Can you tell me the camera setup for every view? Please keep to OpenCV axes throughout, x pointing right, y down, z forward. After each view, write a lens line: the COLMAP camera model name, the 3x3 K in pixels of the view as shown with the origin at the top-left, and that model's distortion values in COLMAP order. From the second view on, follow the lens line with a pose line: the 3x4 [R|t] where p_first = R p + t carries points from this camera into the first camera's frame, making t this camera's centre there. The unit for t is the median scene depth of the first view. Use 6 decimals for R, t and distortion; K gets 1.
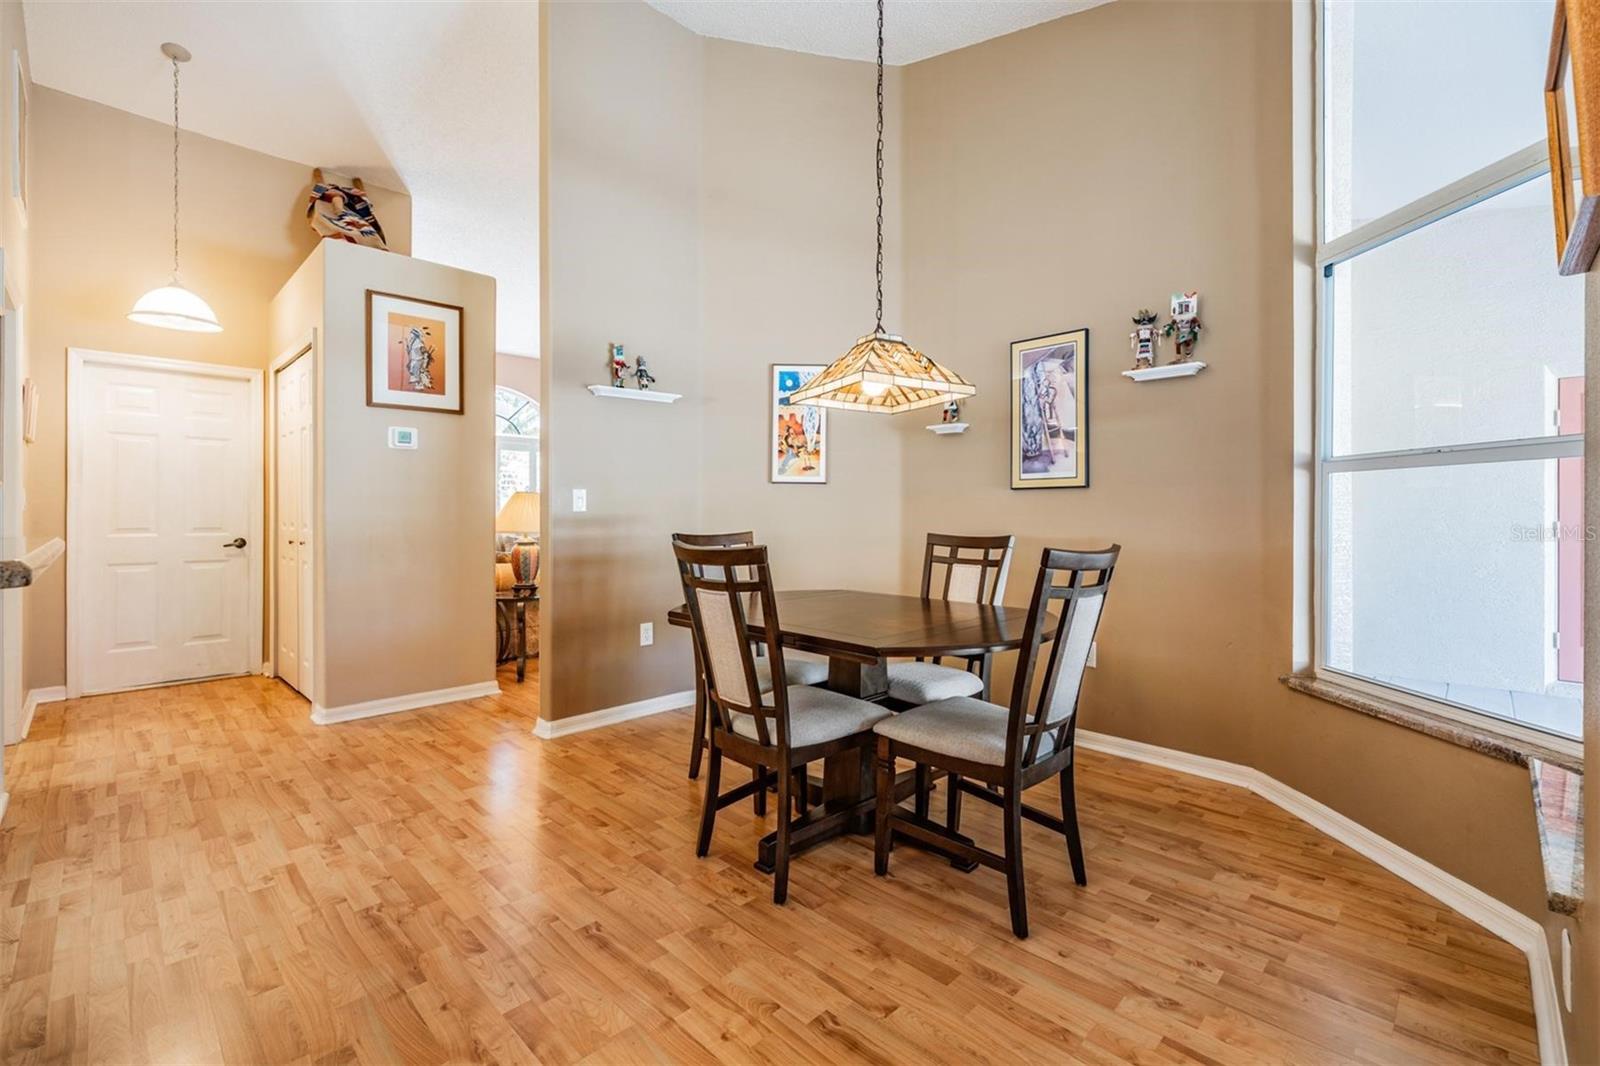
lens RADIAL K [[686.6, 0, 799.3], [0, 686.6, 517.9], [0, 0, 1]] dist [0.002008, 0.000224]
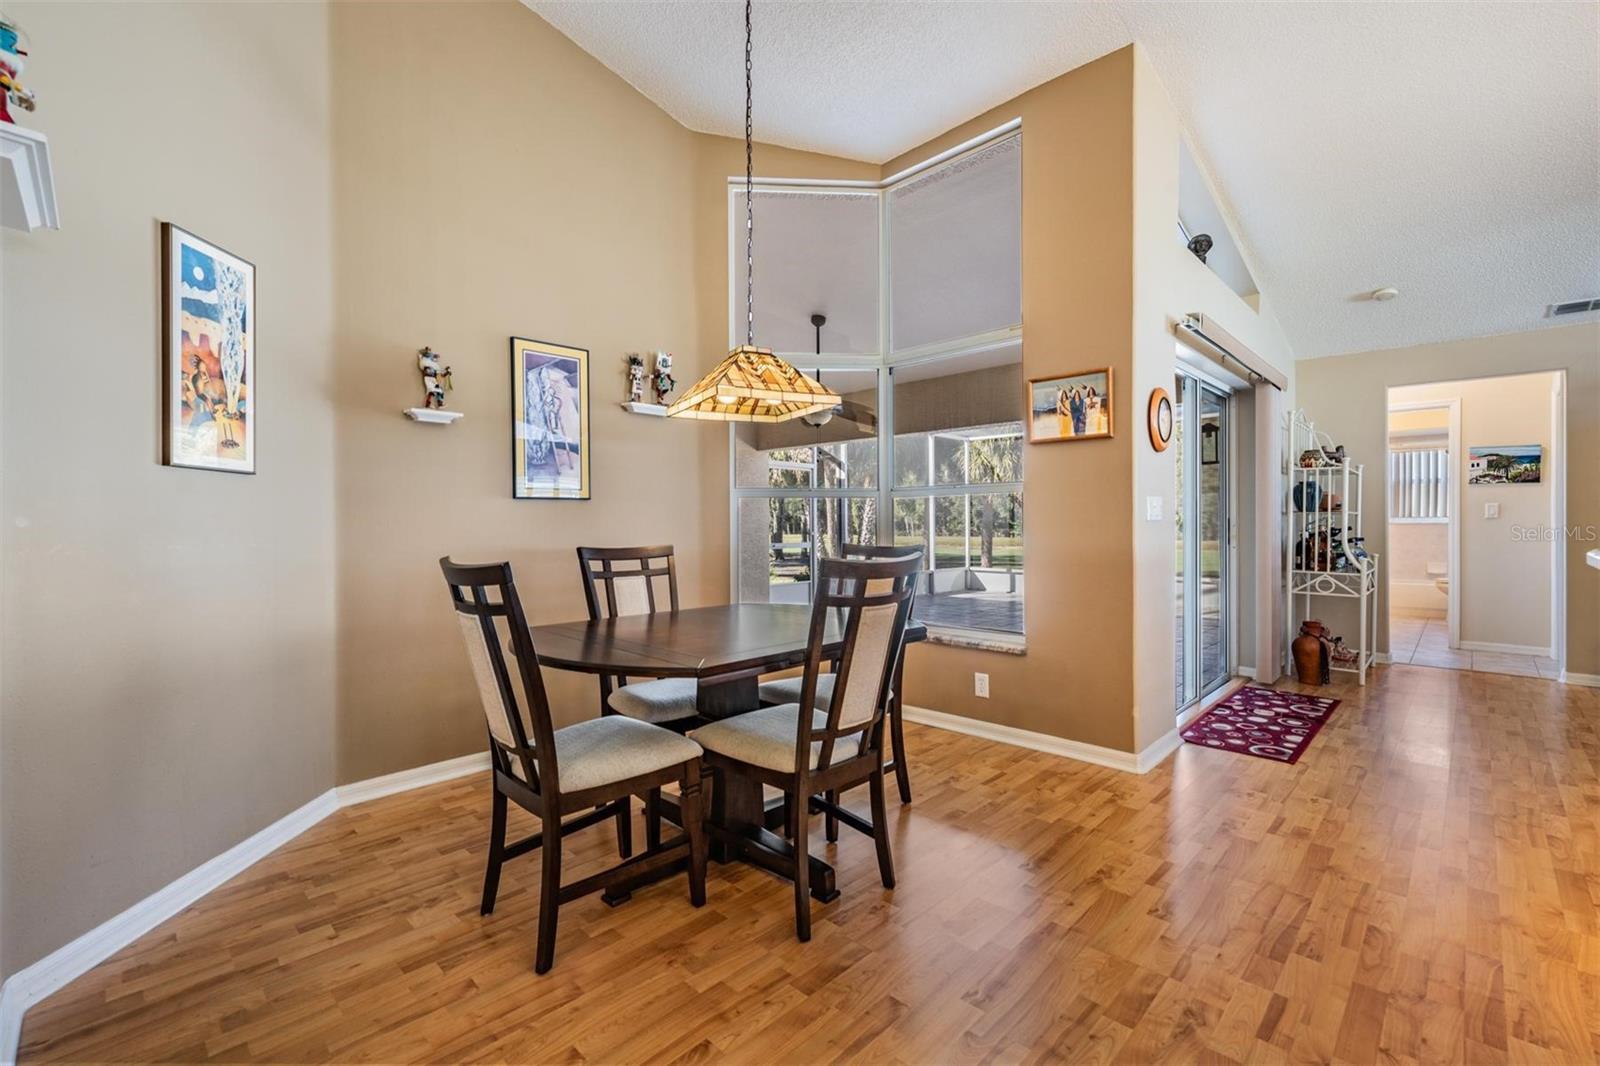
lens RADIAL K [[686.6, 0, 799.2], [0, 686.6, 529.5], [0, 0, 1]] dist [0.002008, 0.000224]
pose [[0.002070, -0.009697, 0.999951, -0.627688], [0.013392, 0.999864, 0.009668, -0.004249], [-0.999908, 0.013372, 0.002199, 0.652535]]
